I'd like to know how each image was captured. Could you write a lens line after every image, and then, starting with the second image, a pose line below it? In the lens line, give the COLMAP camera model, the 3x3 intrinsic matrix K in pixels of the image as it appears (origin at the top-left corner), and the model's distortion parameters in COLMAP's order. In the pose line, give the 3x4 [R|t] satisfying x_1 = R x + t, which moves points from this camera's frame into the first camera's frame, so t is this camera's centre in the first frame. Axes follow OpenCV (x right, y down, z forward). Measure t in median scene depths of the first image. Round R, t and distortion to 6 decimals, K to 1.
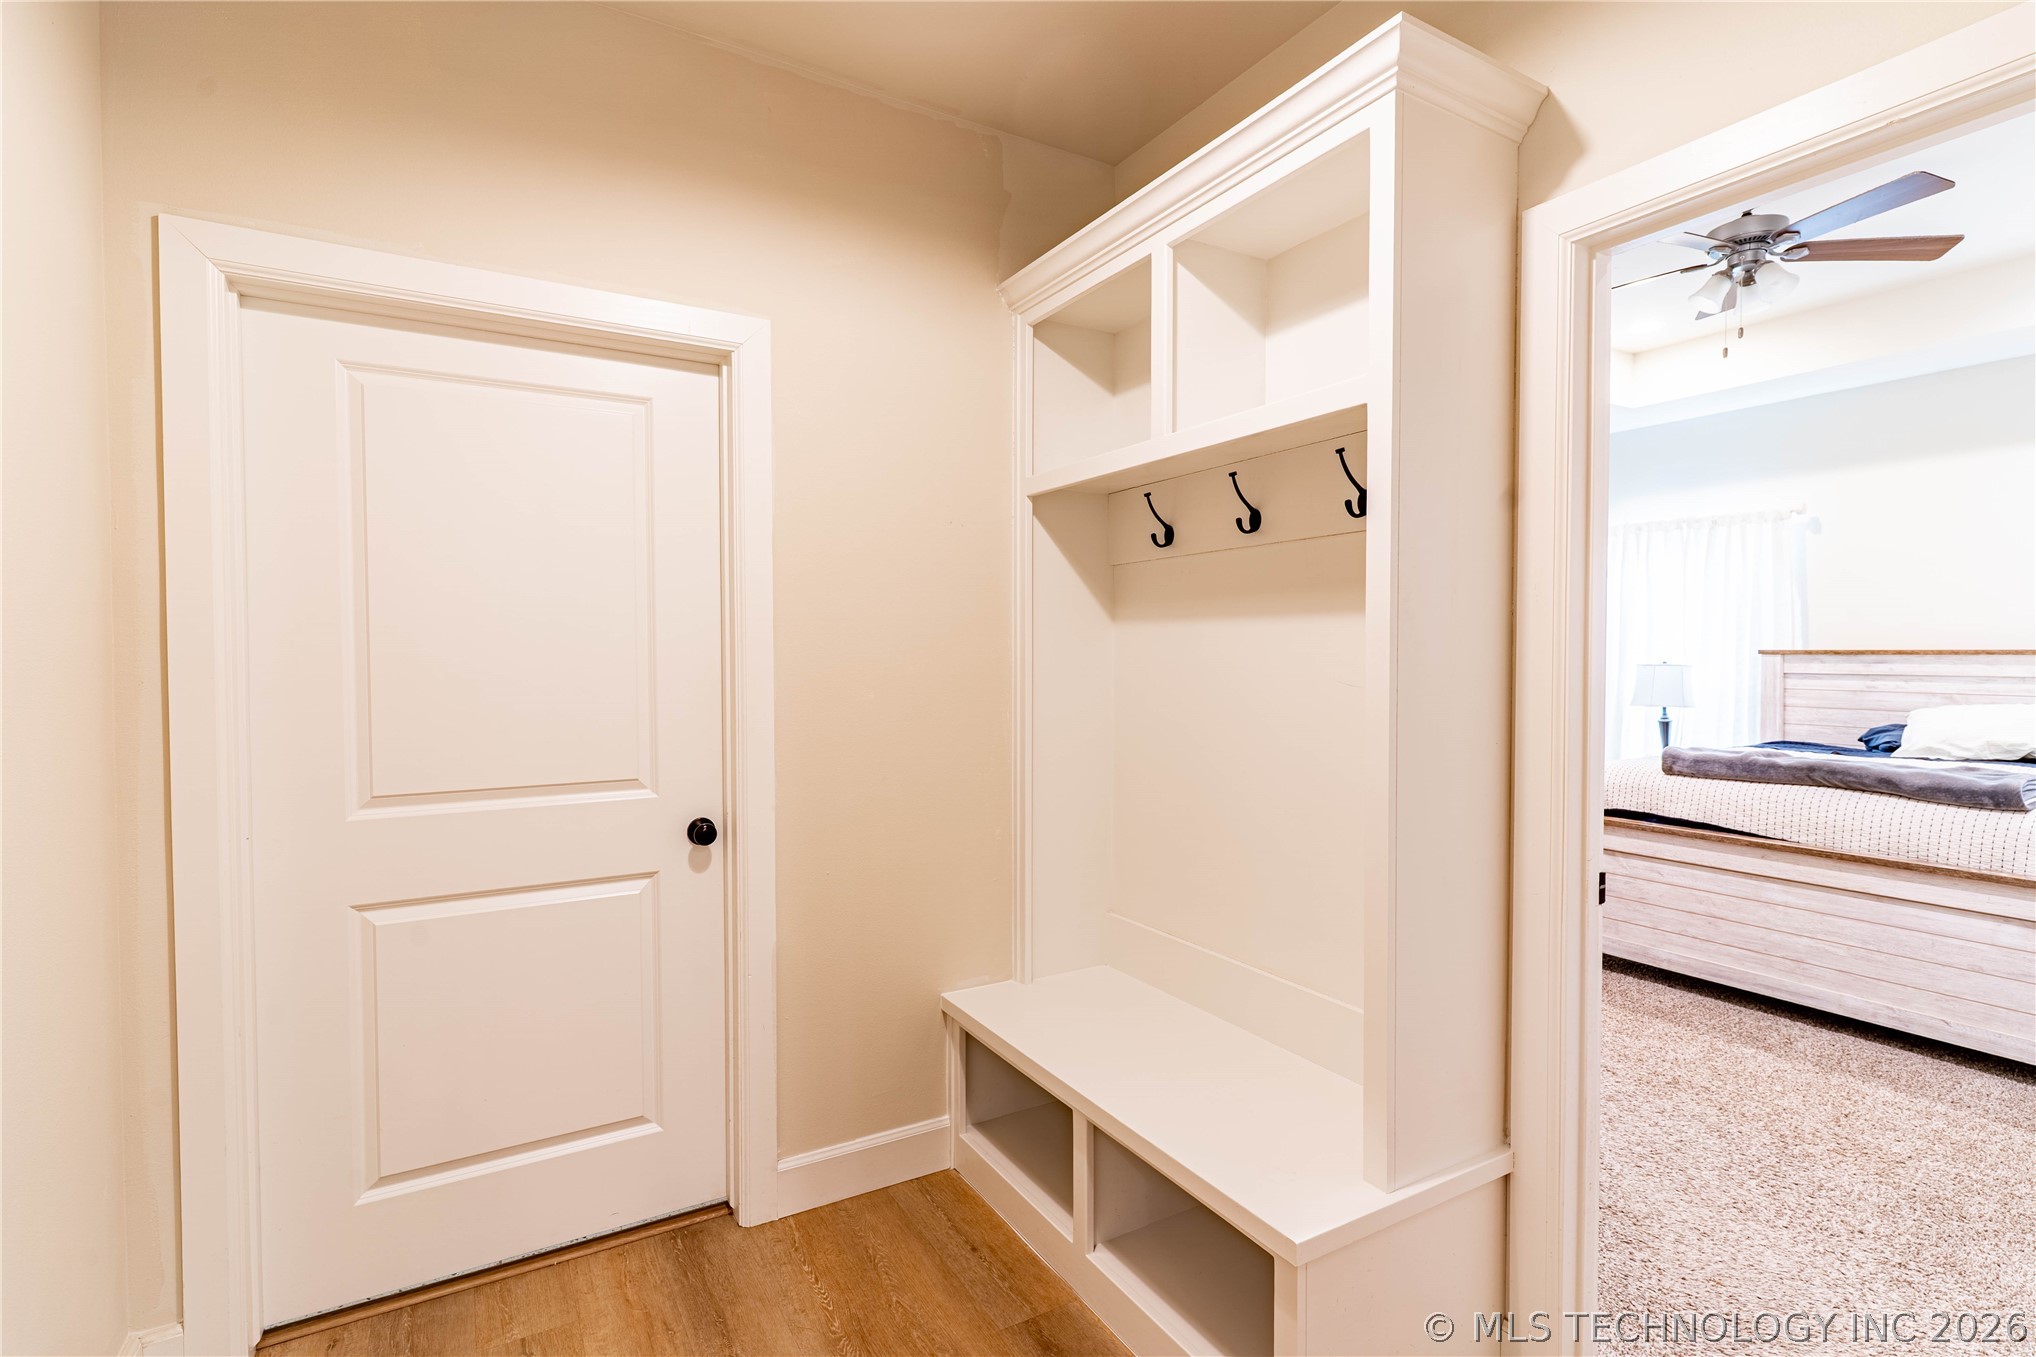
lens RADIAL K [[962.0, 0, 1010.7], [0, 962.0, 678.4], [0, 0, 1]] dist [-0.000359, -0.000613]
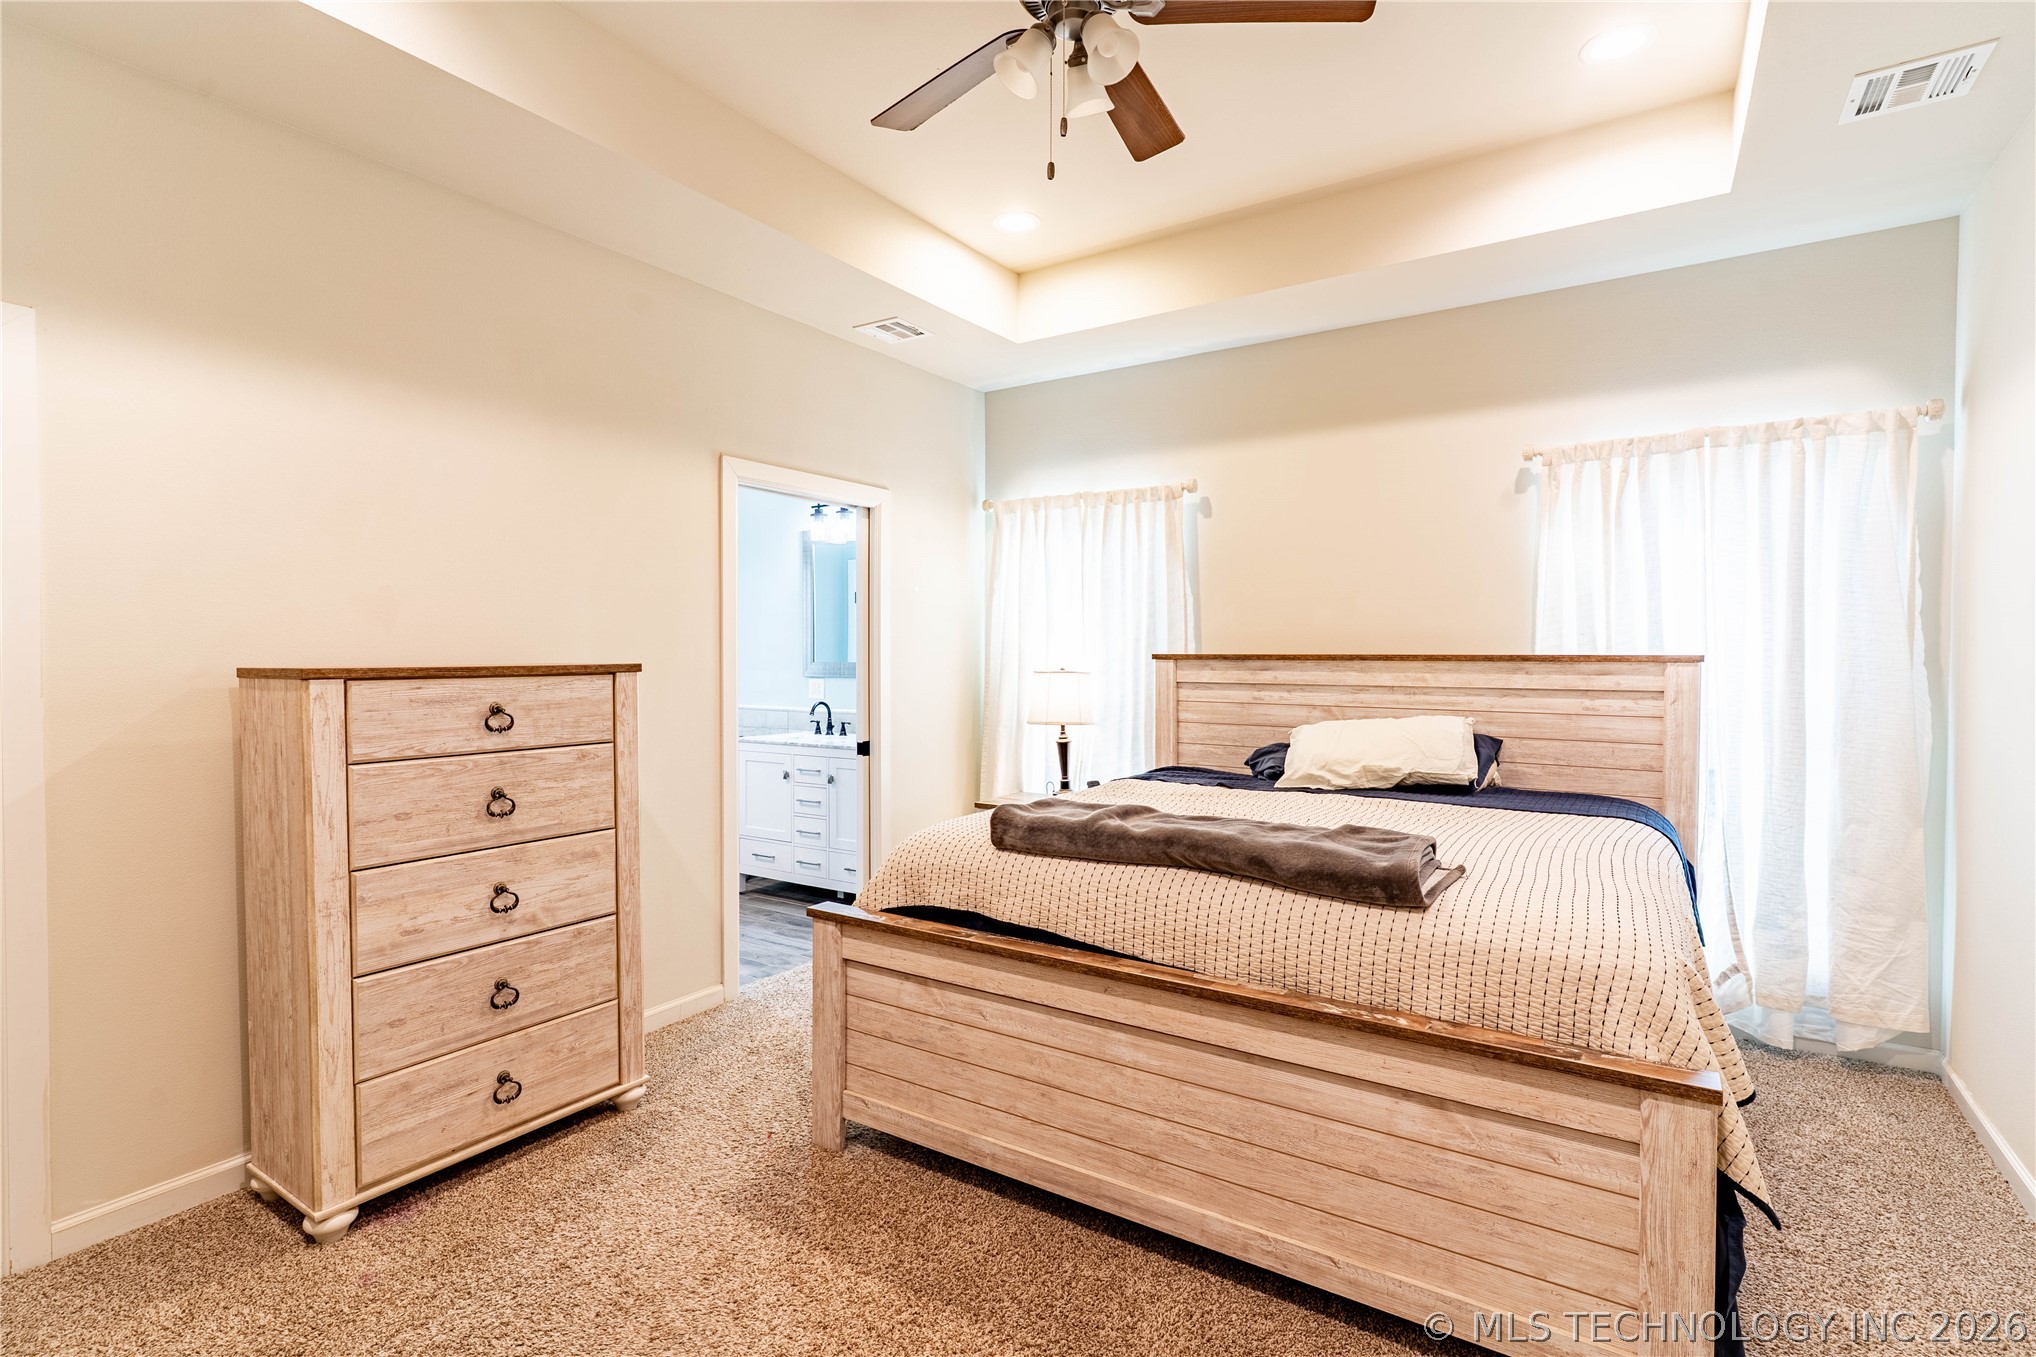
lens RADIAL K [[962.0, 0, 1010.7], [0, 962.0, 678.4], [0, 0, 1]] dist [-0.000359, -0.000613]
pose [[0.896573, -0.008911, 0.442806, 0.425170], [0.009997, 0.999950, -0.000117, -0.013860], [-0.442783, 0.004531, 0.896618, 0.440673]]
